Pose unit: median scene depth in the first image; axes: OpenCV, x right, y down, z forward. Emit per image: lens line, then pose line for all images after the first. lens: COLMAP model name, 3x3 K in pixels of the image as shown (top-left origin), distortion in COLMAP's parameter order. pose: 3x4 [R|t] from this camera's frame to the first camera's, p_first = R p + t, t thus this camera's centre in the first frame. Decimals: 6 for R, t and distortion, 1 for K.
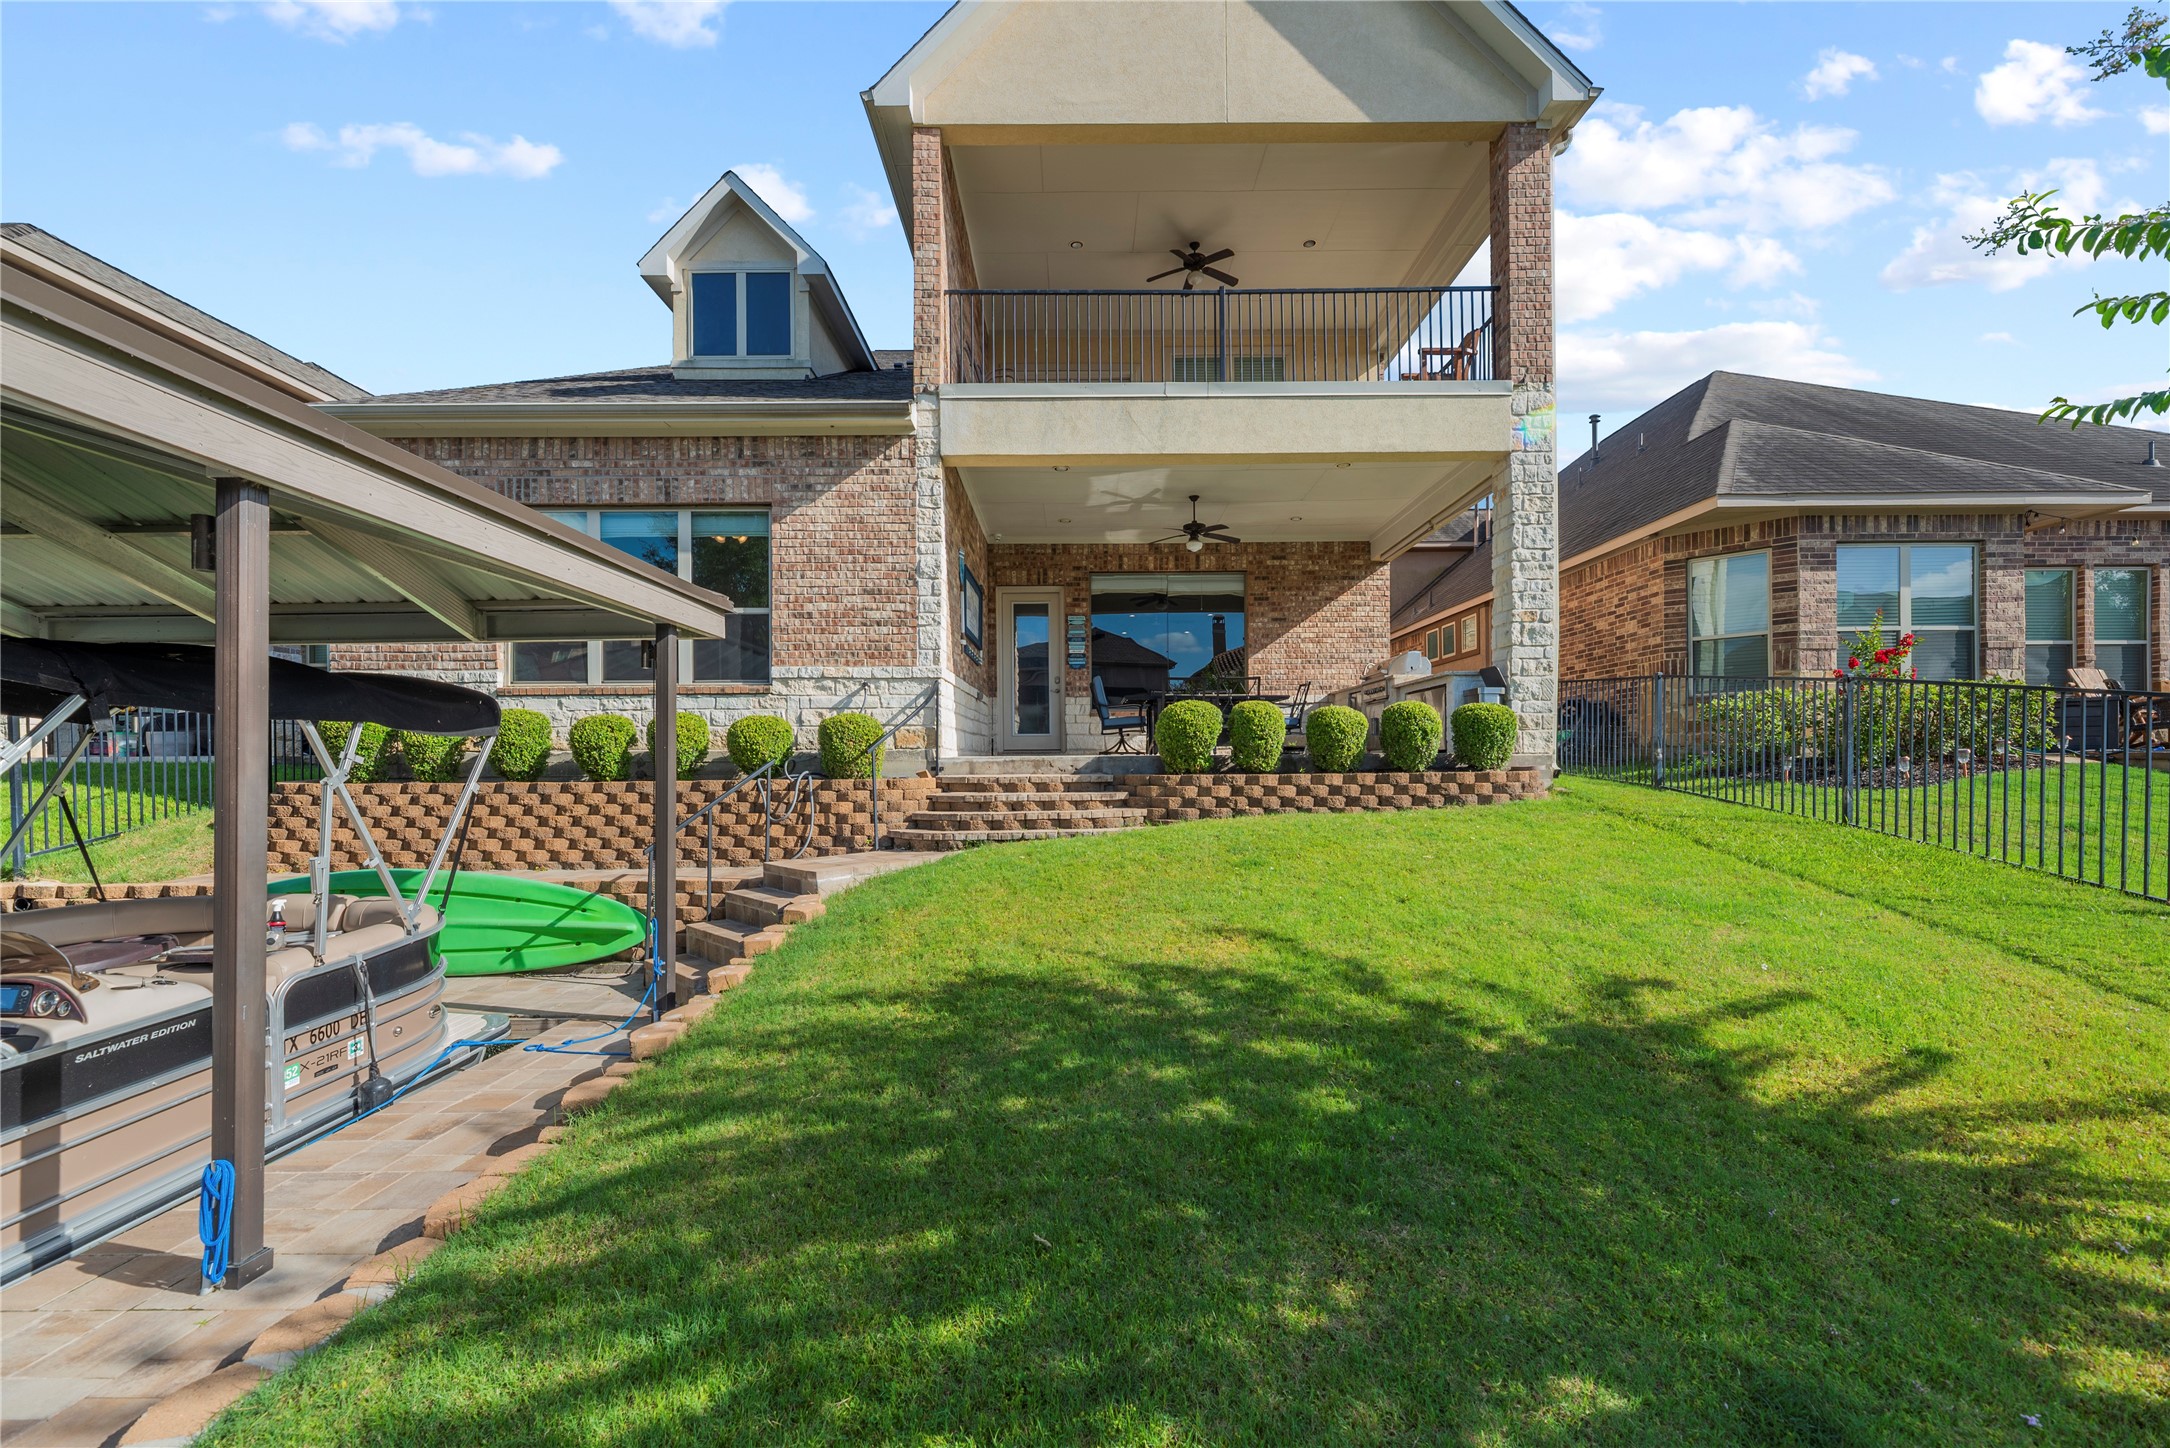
lens RADIAL K [[879.3, 0, 1081.3], [0, 879.3, 749.8], [0, 0, 1]] dist [-0.002693, -0.000092]
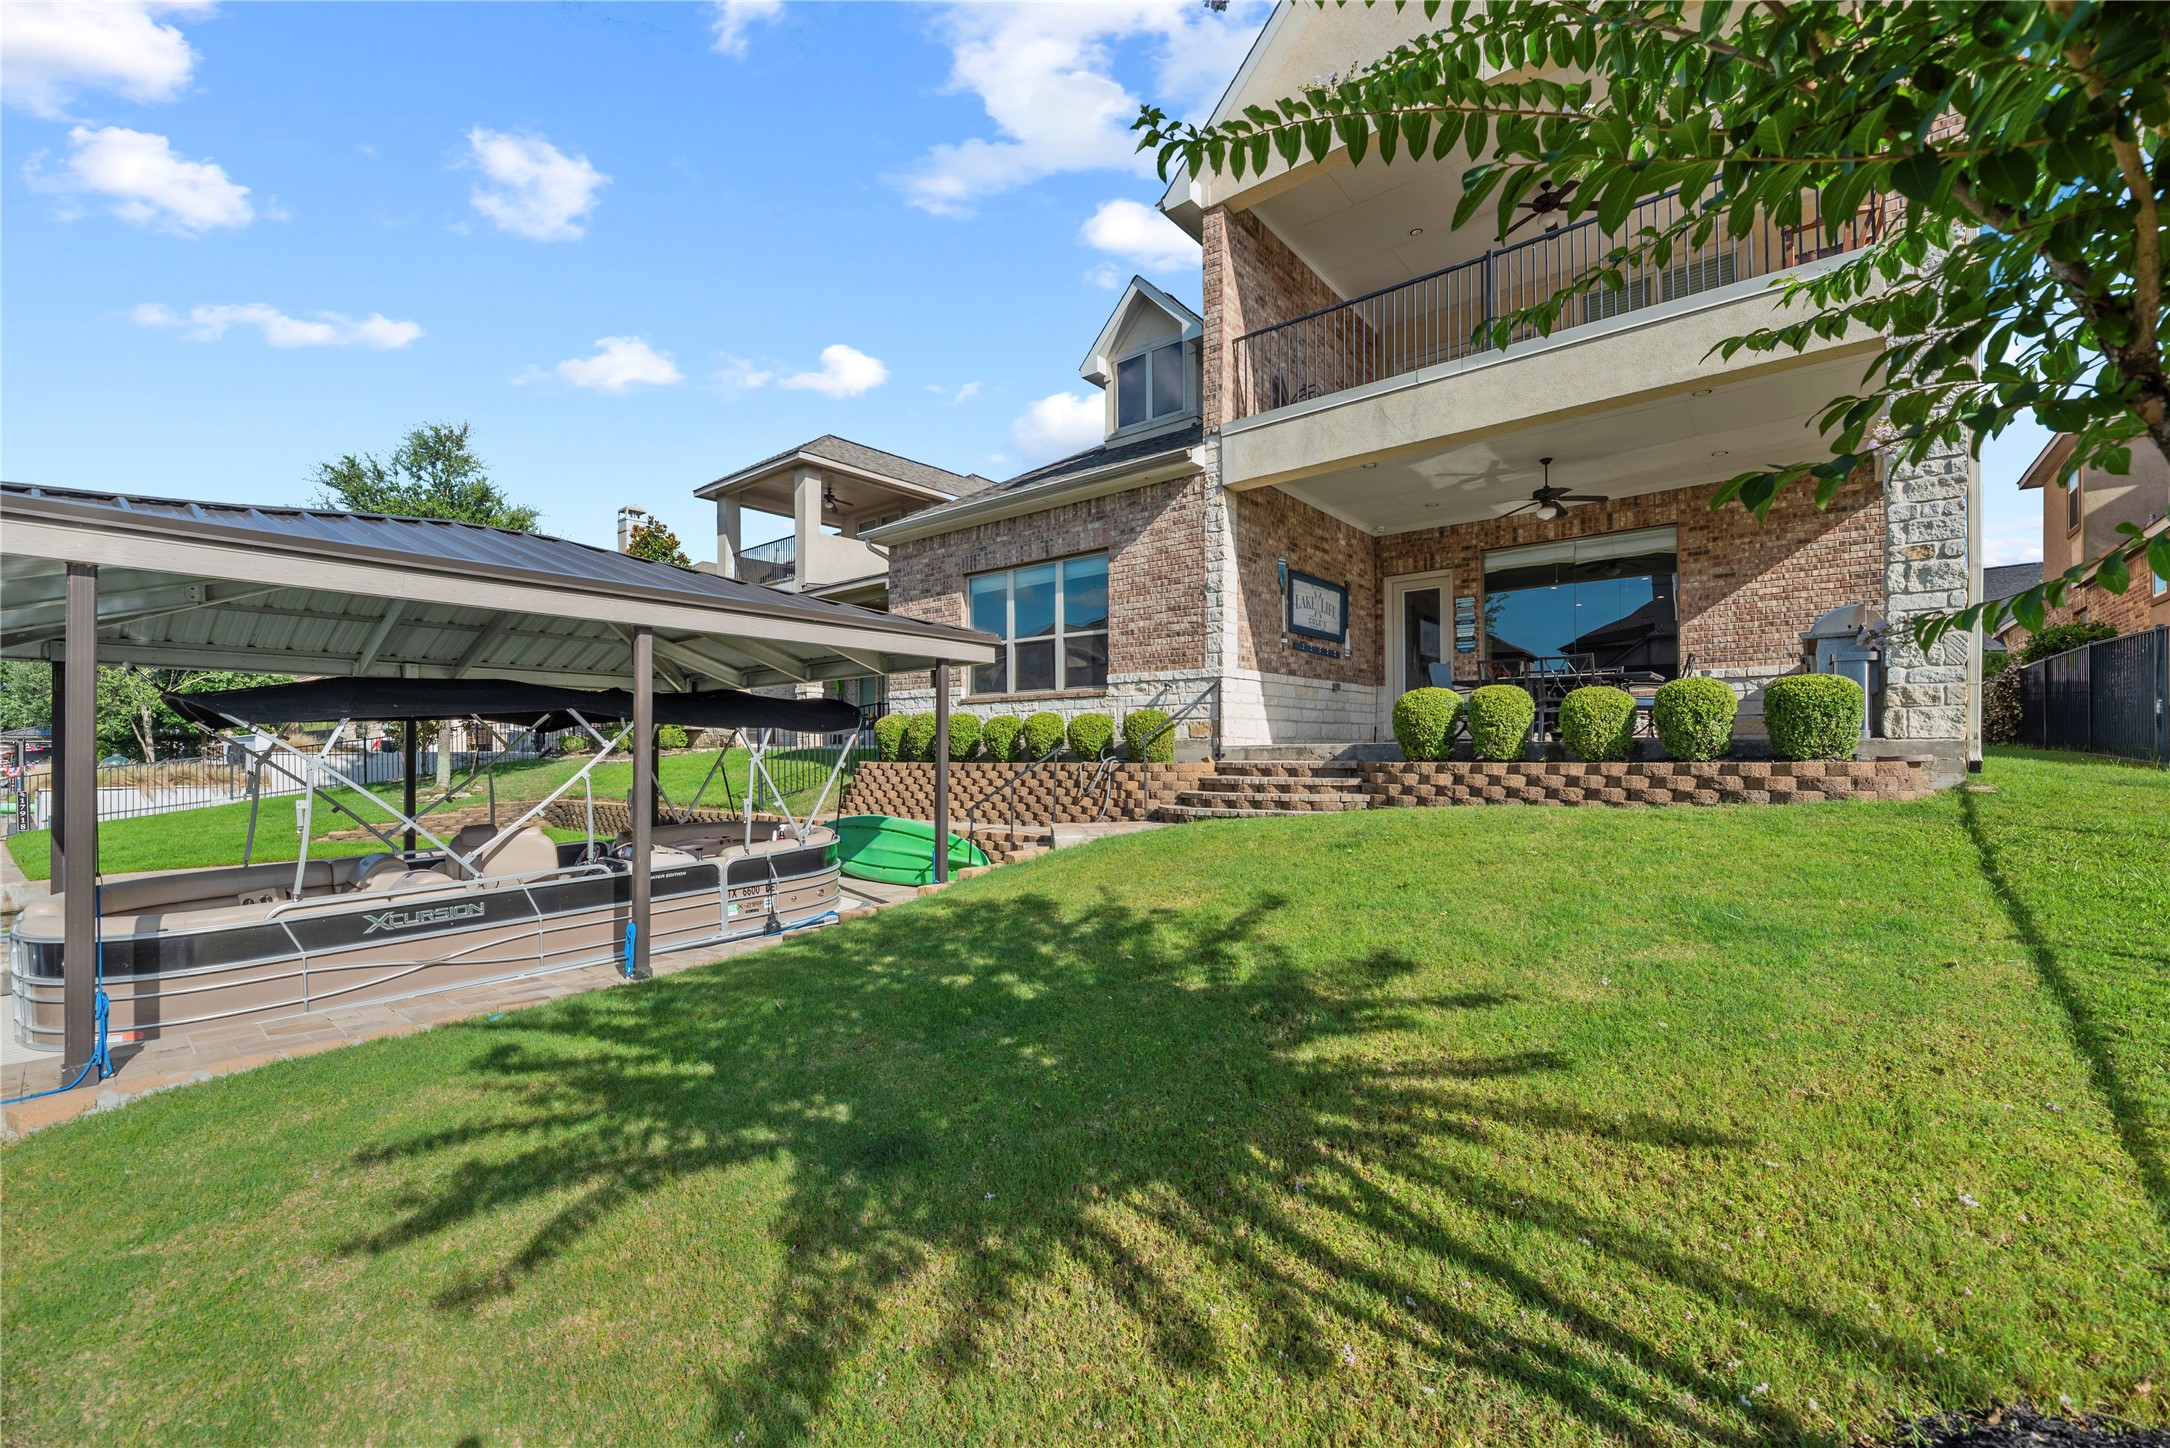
lens RADIAL K [[876.4, 0, 1086.9], [0, 876.4, 727.8], [0, 0, 1]] dist [0.000714, 0.000133]
pose [[0.776107, -0.014334, -0.630439, 0.428505], [0.007772, 0.999883, -0.013166, -0.000714], [0.630554, 0.005319, 0.776127, -0.009913]]
